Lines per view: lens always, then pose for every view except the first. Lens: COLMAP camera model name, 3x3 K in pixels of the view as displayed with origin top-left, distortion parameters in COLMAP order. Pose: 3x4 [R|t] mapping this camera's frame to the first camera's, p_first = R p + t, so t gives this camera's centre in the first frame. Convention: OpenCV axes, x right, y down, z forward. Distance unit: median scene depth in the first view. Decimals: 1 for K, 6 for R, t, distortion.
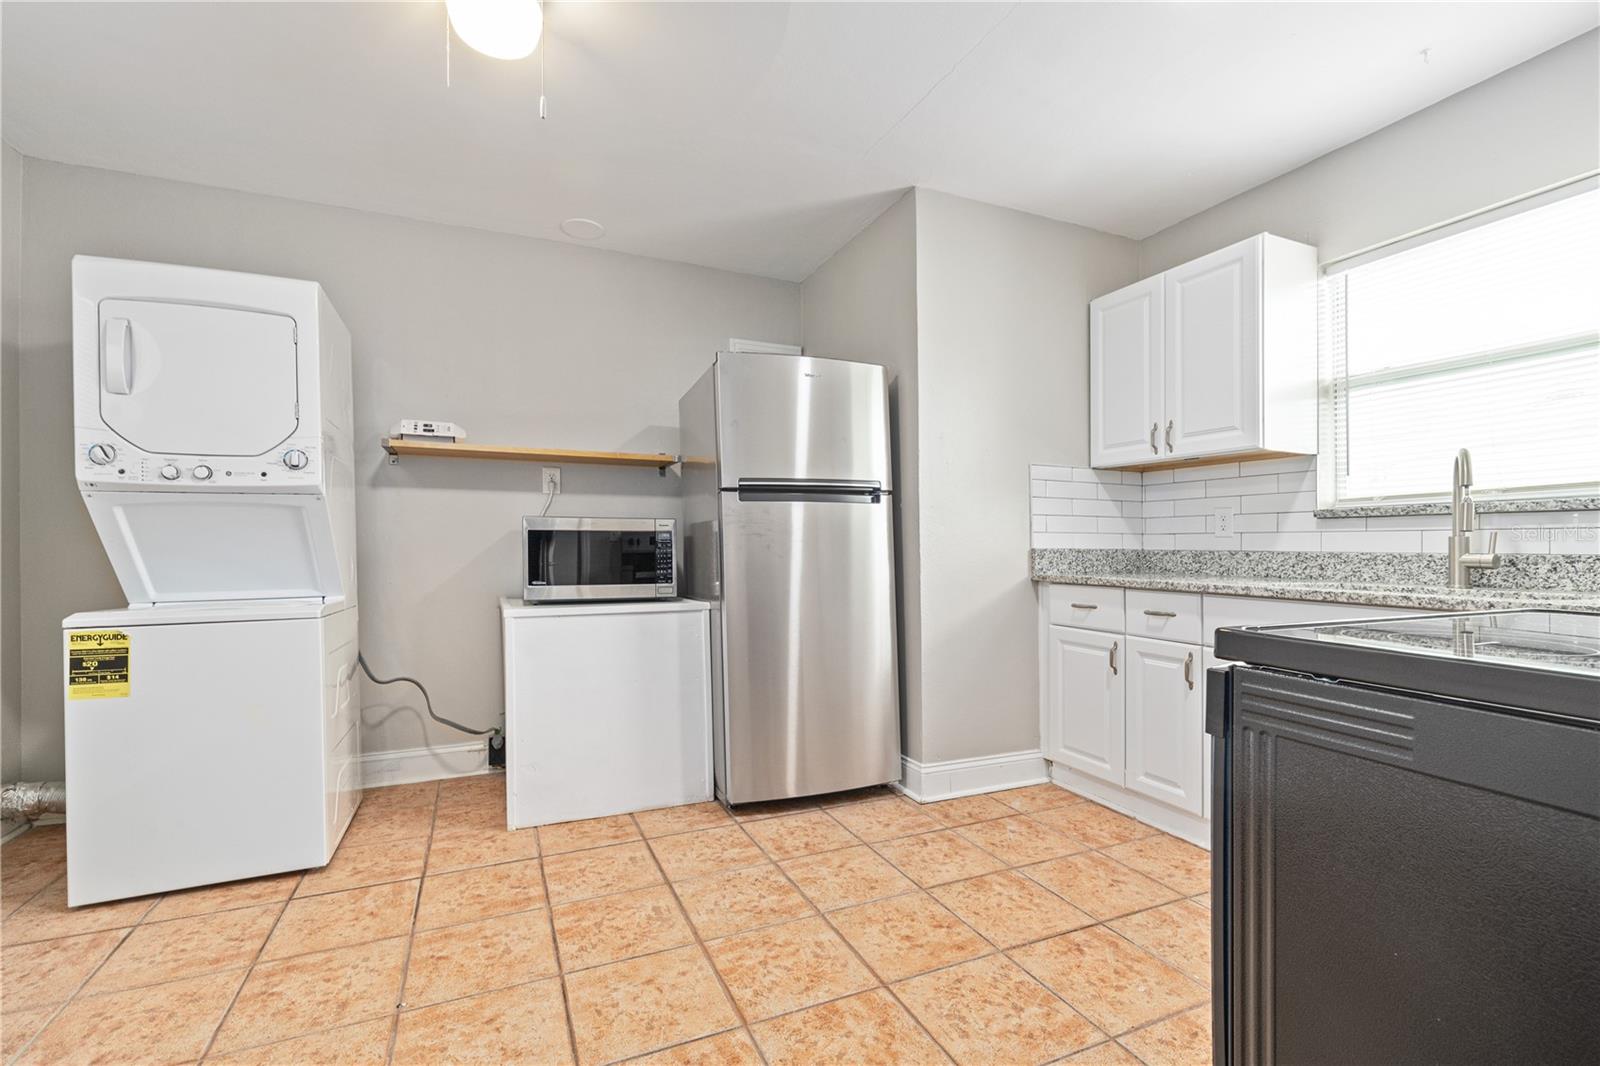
lens RADIAL K [[690.1, 0, 755.2], [0, 690.1, 552.7], [0, 0, 1]] dist [-0.001369, 0.000213]
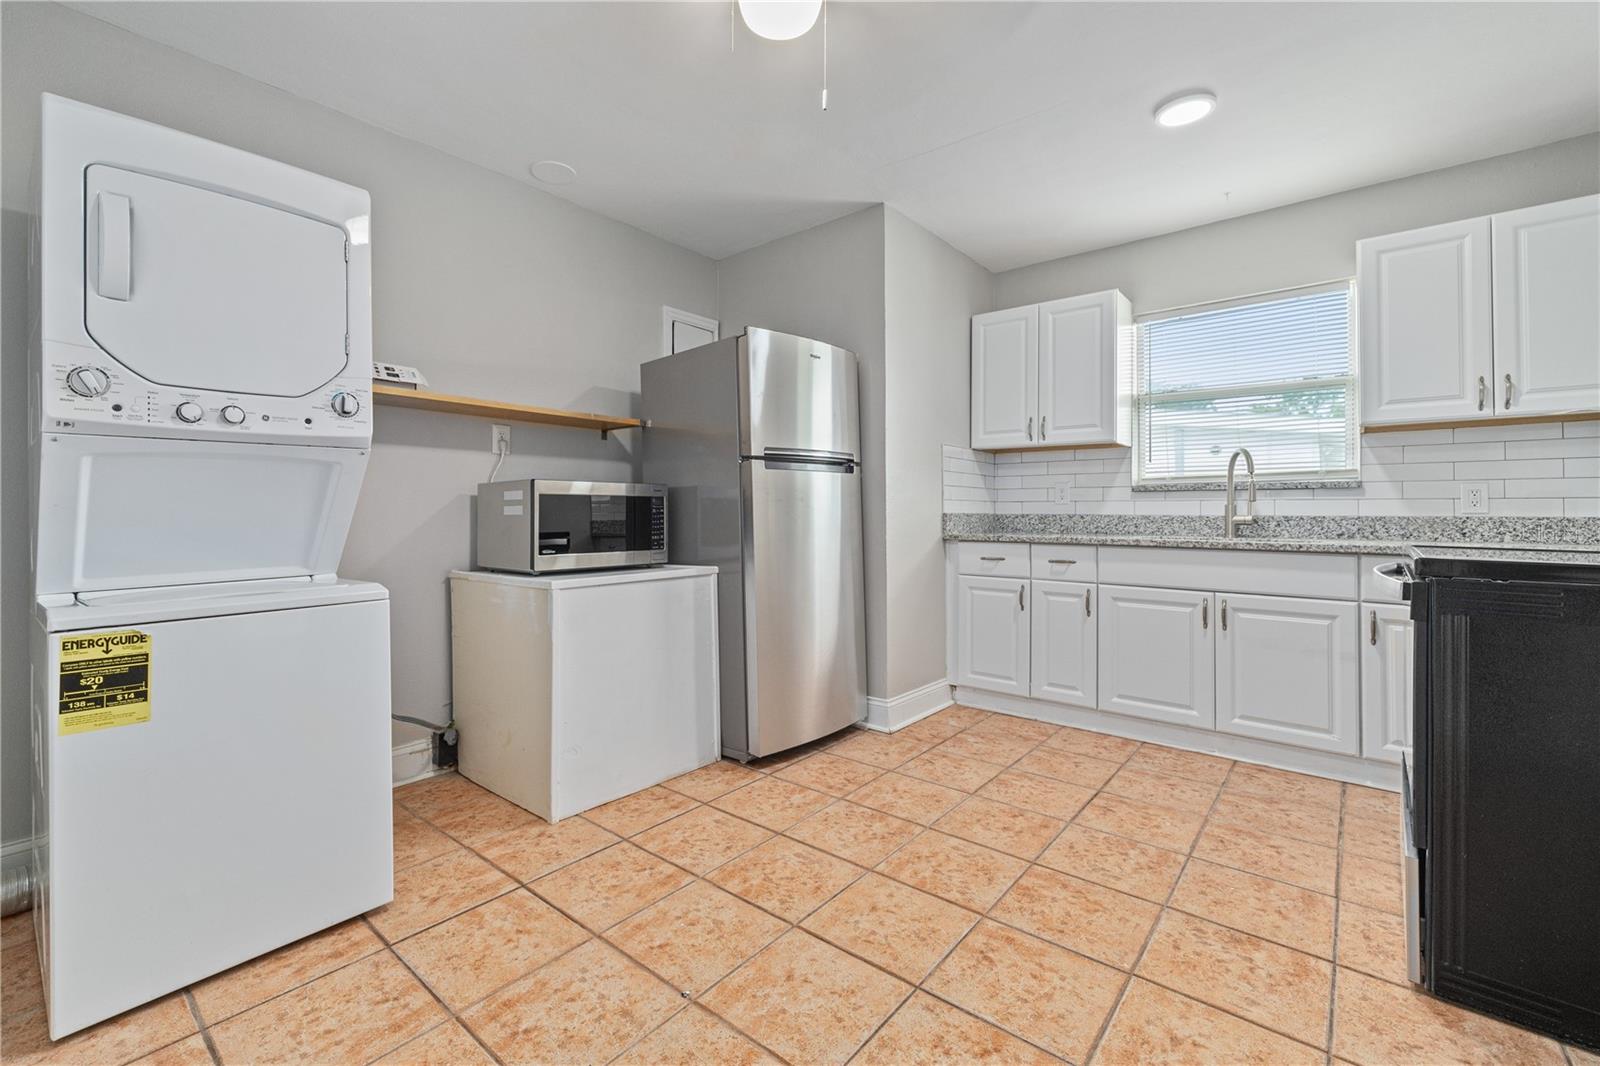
lens RADIAL K [[690.1, 0, 757.6], [0, 690.1, 509.4], [0, 0, 1]] dist [-0.001369, 0.000213]
pose [[0.898952, -0.000011, 0.438047, -0.516256], [0.005850, 0.999911, -0.011980, -0.000032], [-0.438008, 0.013332, 0.898872, 0.056643]]
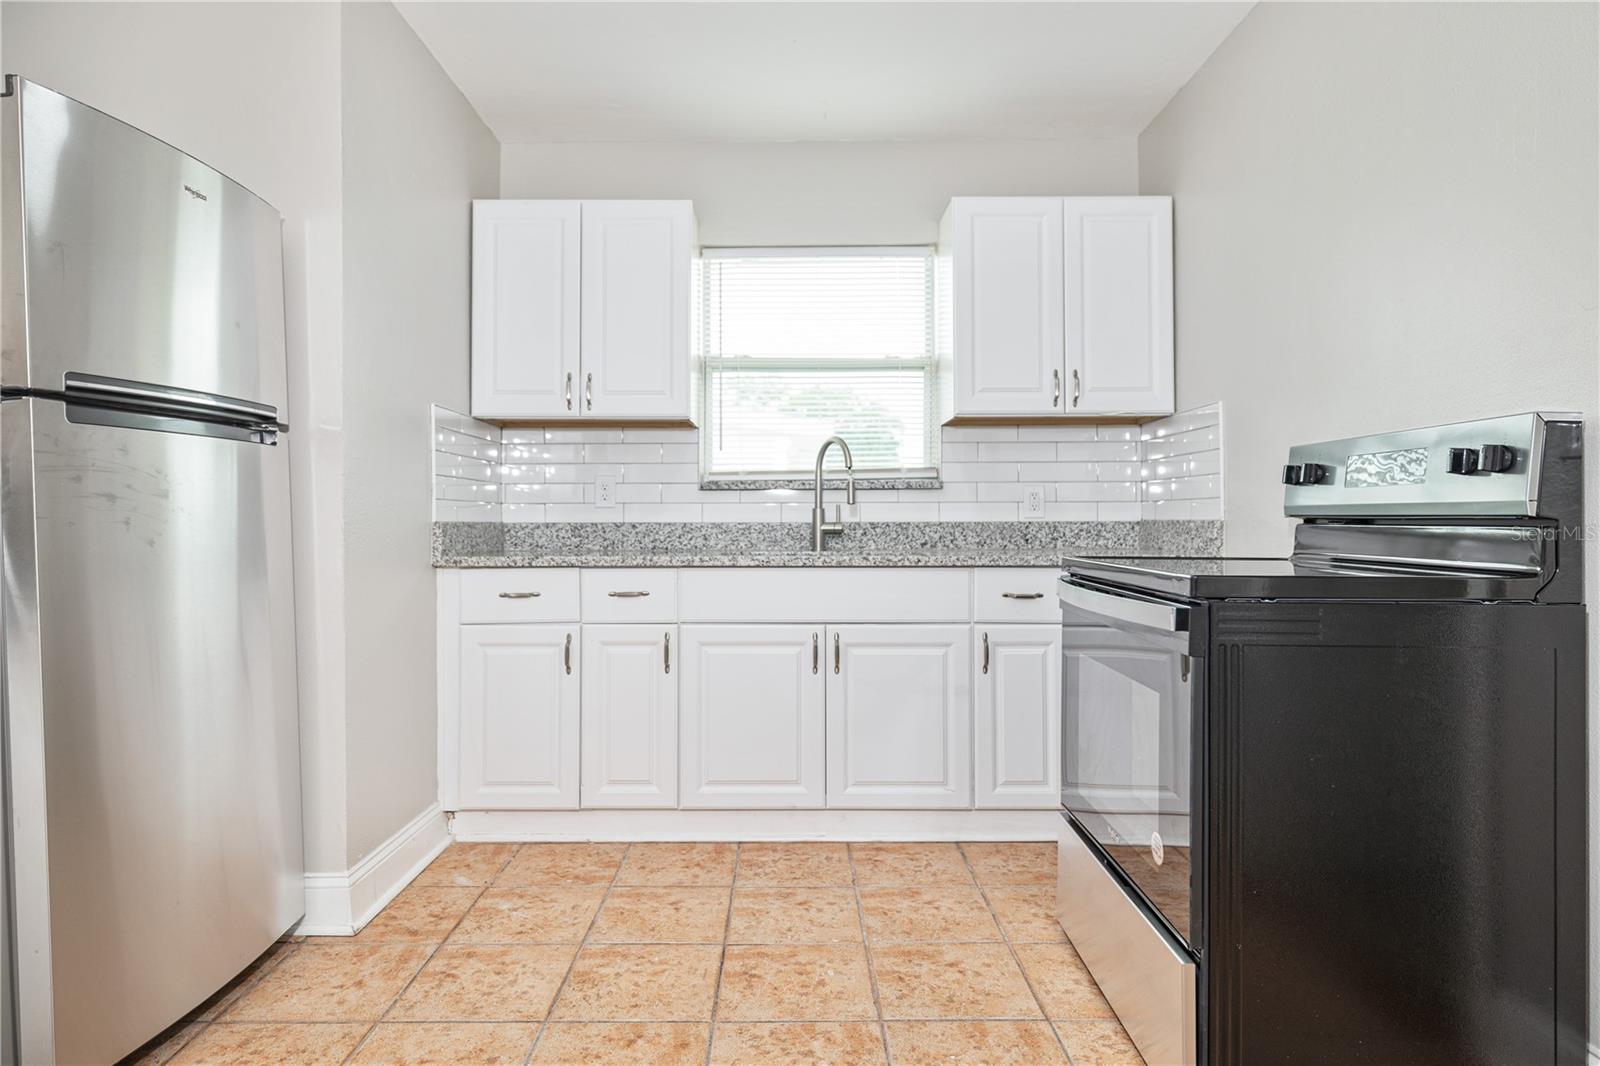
lens RADIAL K [[936.3, 0, 802.8], [0, 936.3, 514.5], [0, 0, 1]] dist [0.002390, -0.001835]
pose [[0.378594, -0.001110, 0.925562, -0.425661], [0.015566, 0.999865, -0.005168, -0.003431], [-0.925432, 0.016364, 0.378560, 0.334474]]
